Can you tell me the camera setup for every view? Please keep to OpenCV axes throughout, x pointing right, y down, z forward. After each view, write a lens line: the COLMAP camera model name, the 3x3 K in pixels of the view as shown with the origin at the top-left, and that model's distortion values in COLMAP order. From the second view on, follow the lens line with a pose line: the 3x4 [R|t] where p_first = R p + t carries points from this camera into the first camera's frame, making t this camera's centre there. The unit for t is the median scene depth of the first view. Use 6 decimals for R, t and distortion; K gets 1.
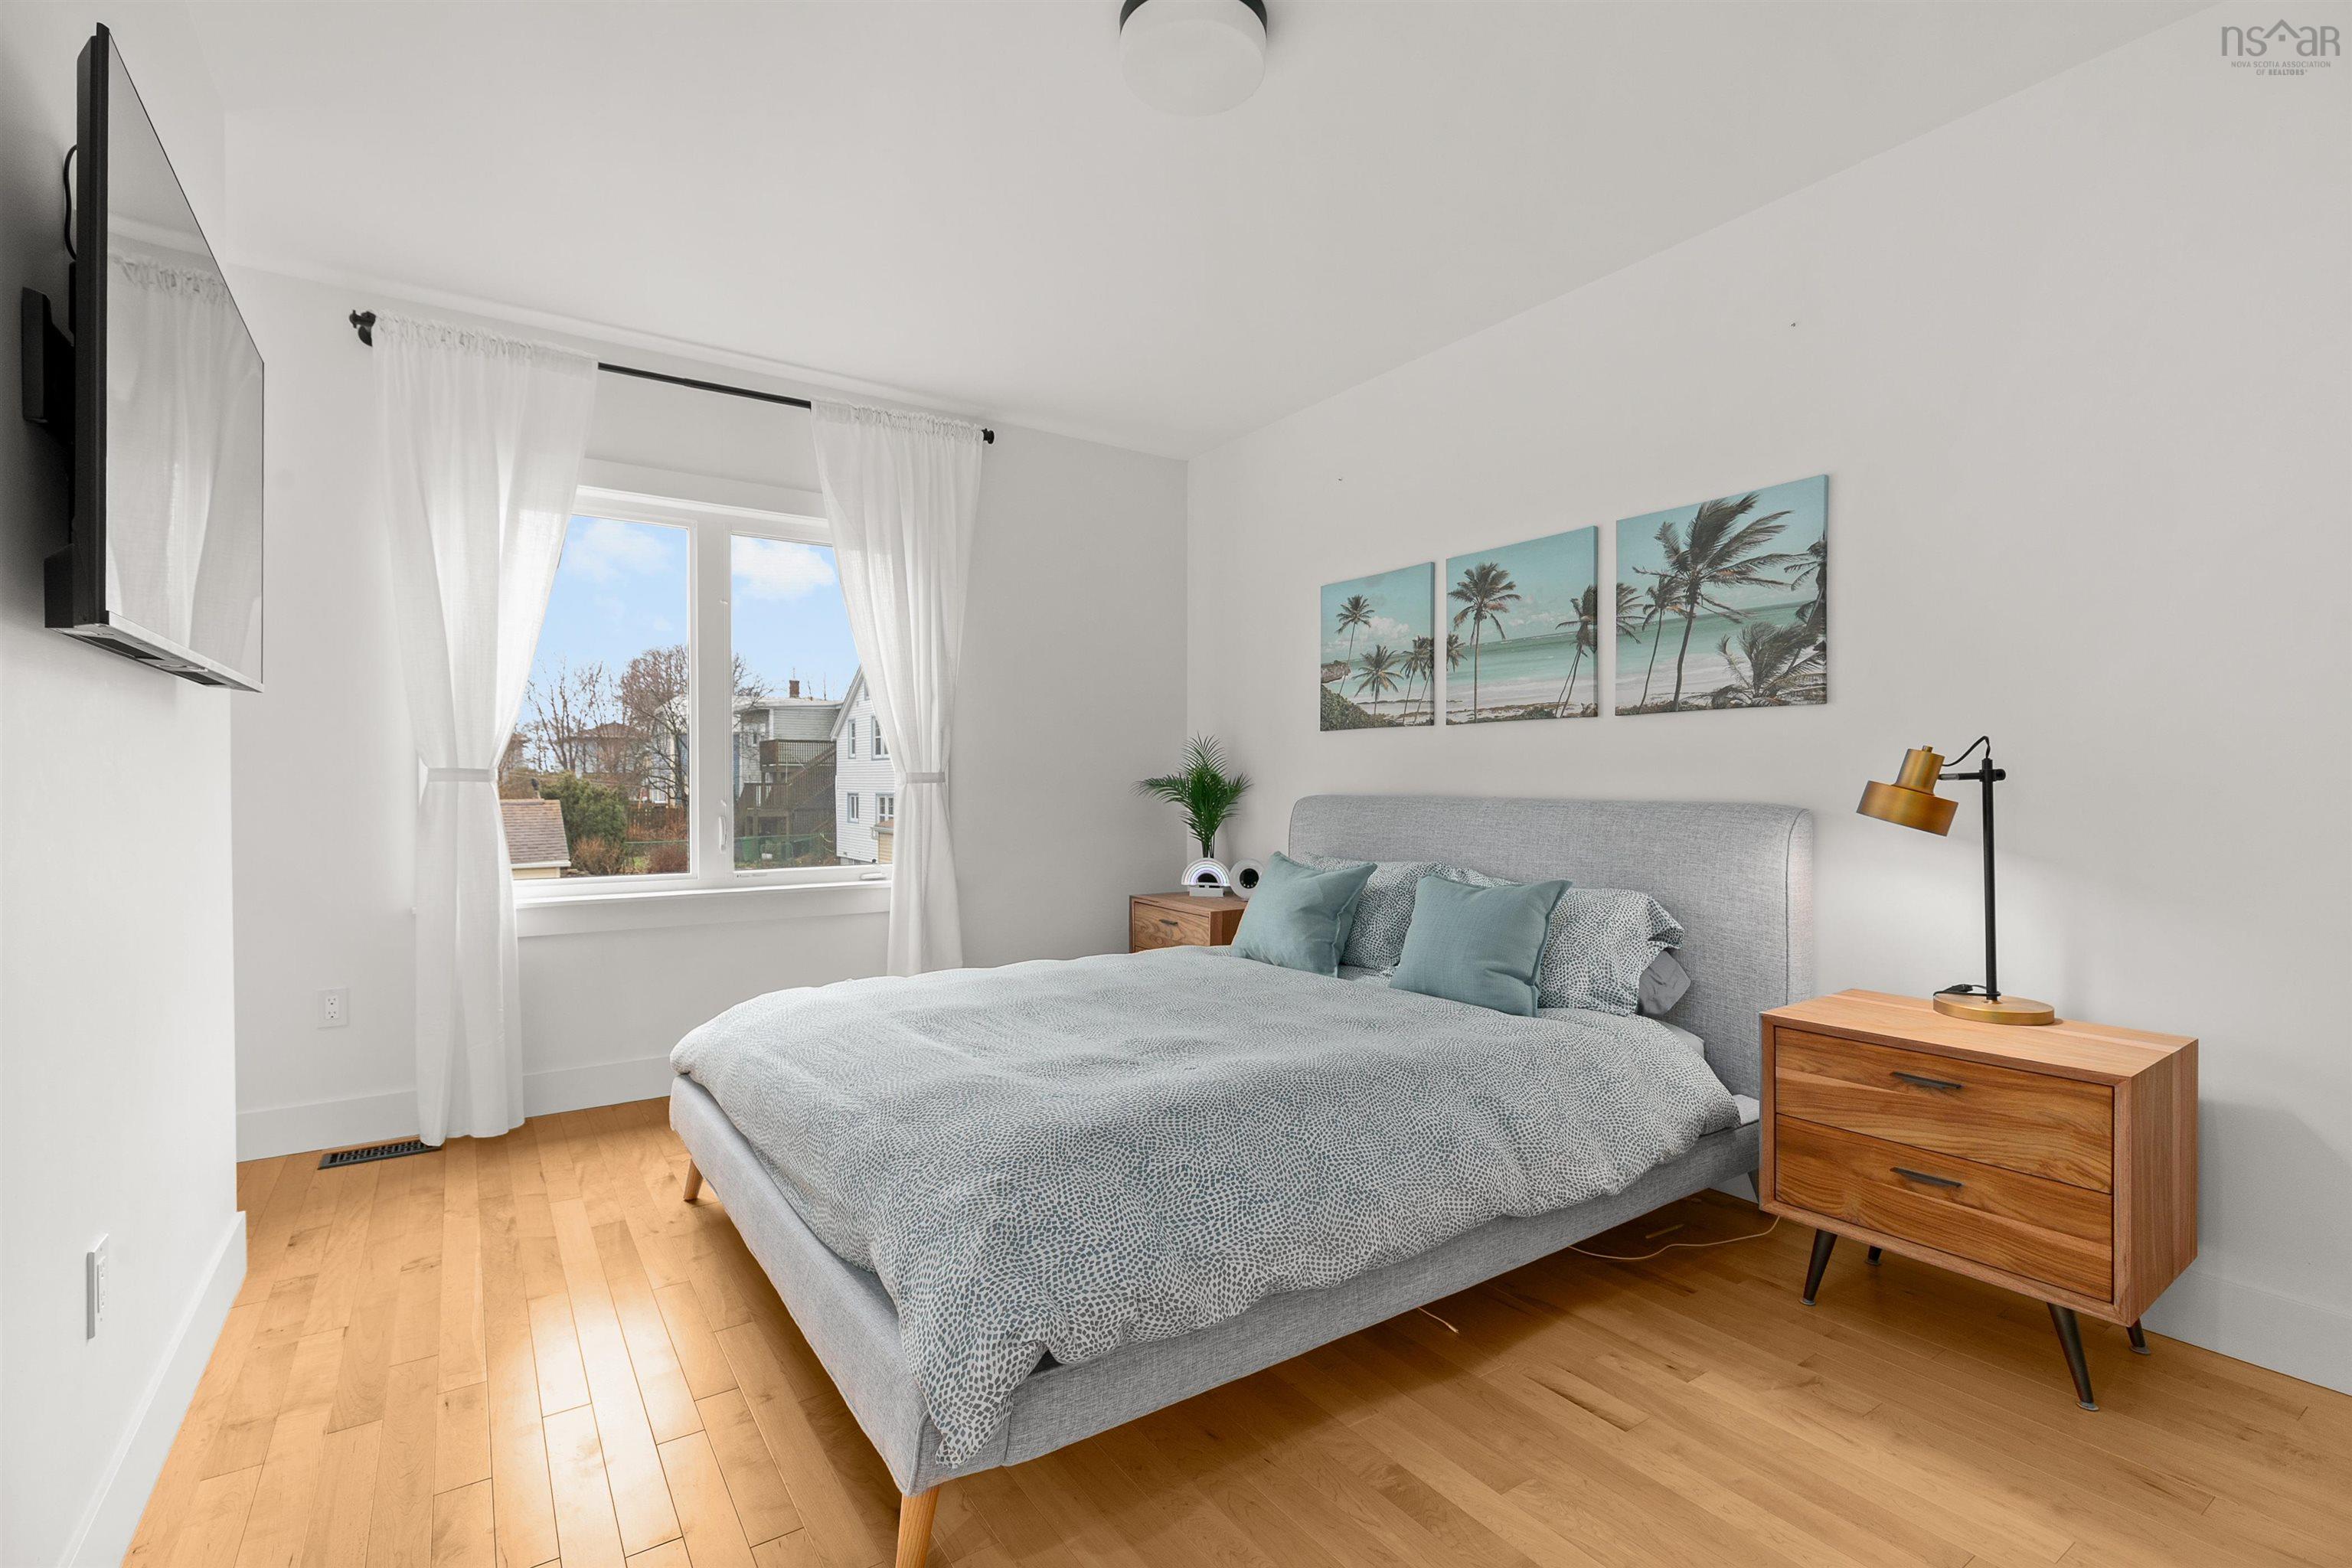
lens RADIAL K [[1054.6, 0, 1145.9], [0, 1054.6, 784.3], [0, 0, 1]] dist [0.002137, 0.000199]
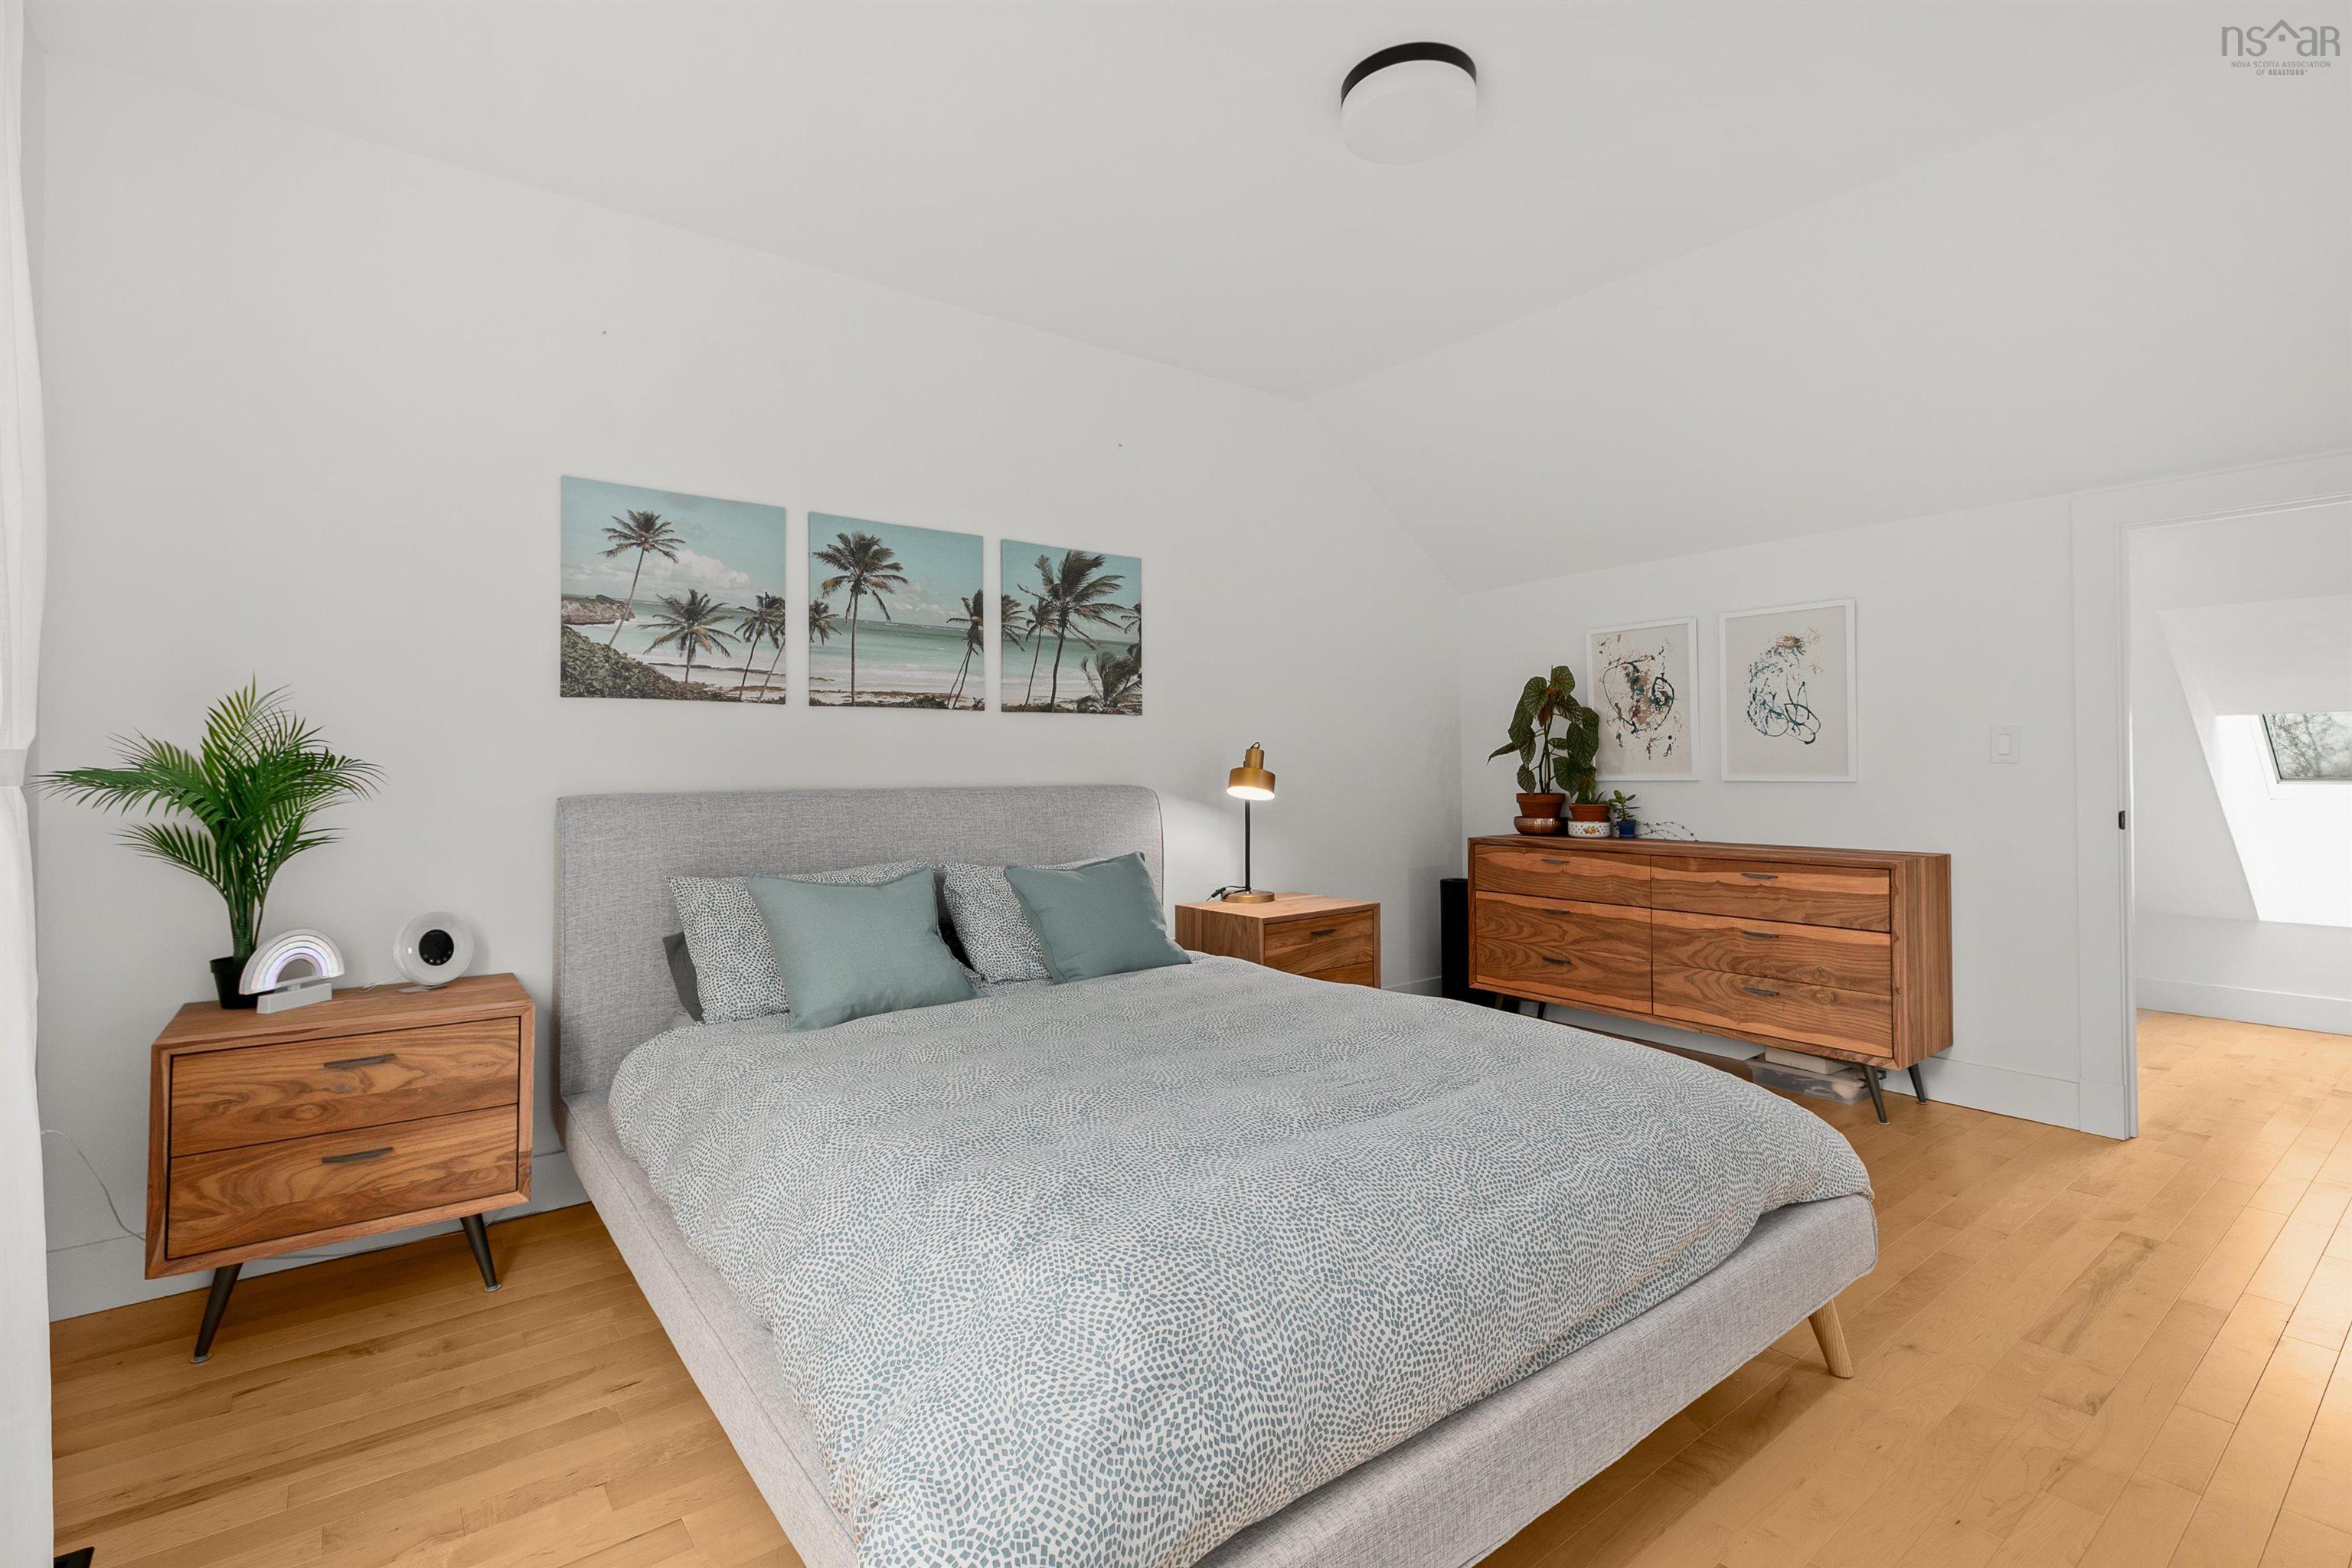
lens RADIAL K [[1073.6, 0, 1178.1], [0, 1073.6, 750.7], [0, 0, 1]] dist [0.001823, 0.000252]
pose [[-0.082161, 0.013798, 0.996524, -0.664797], [0.008786, 0.999875, -0.013120, -0.006012], [-0.996580, 0.007677, -0.082272, 0.850246]]
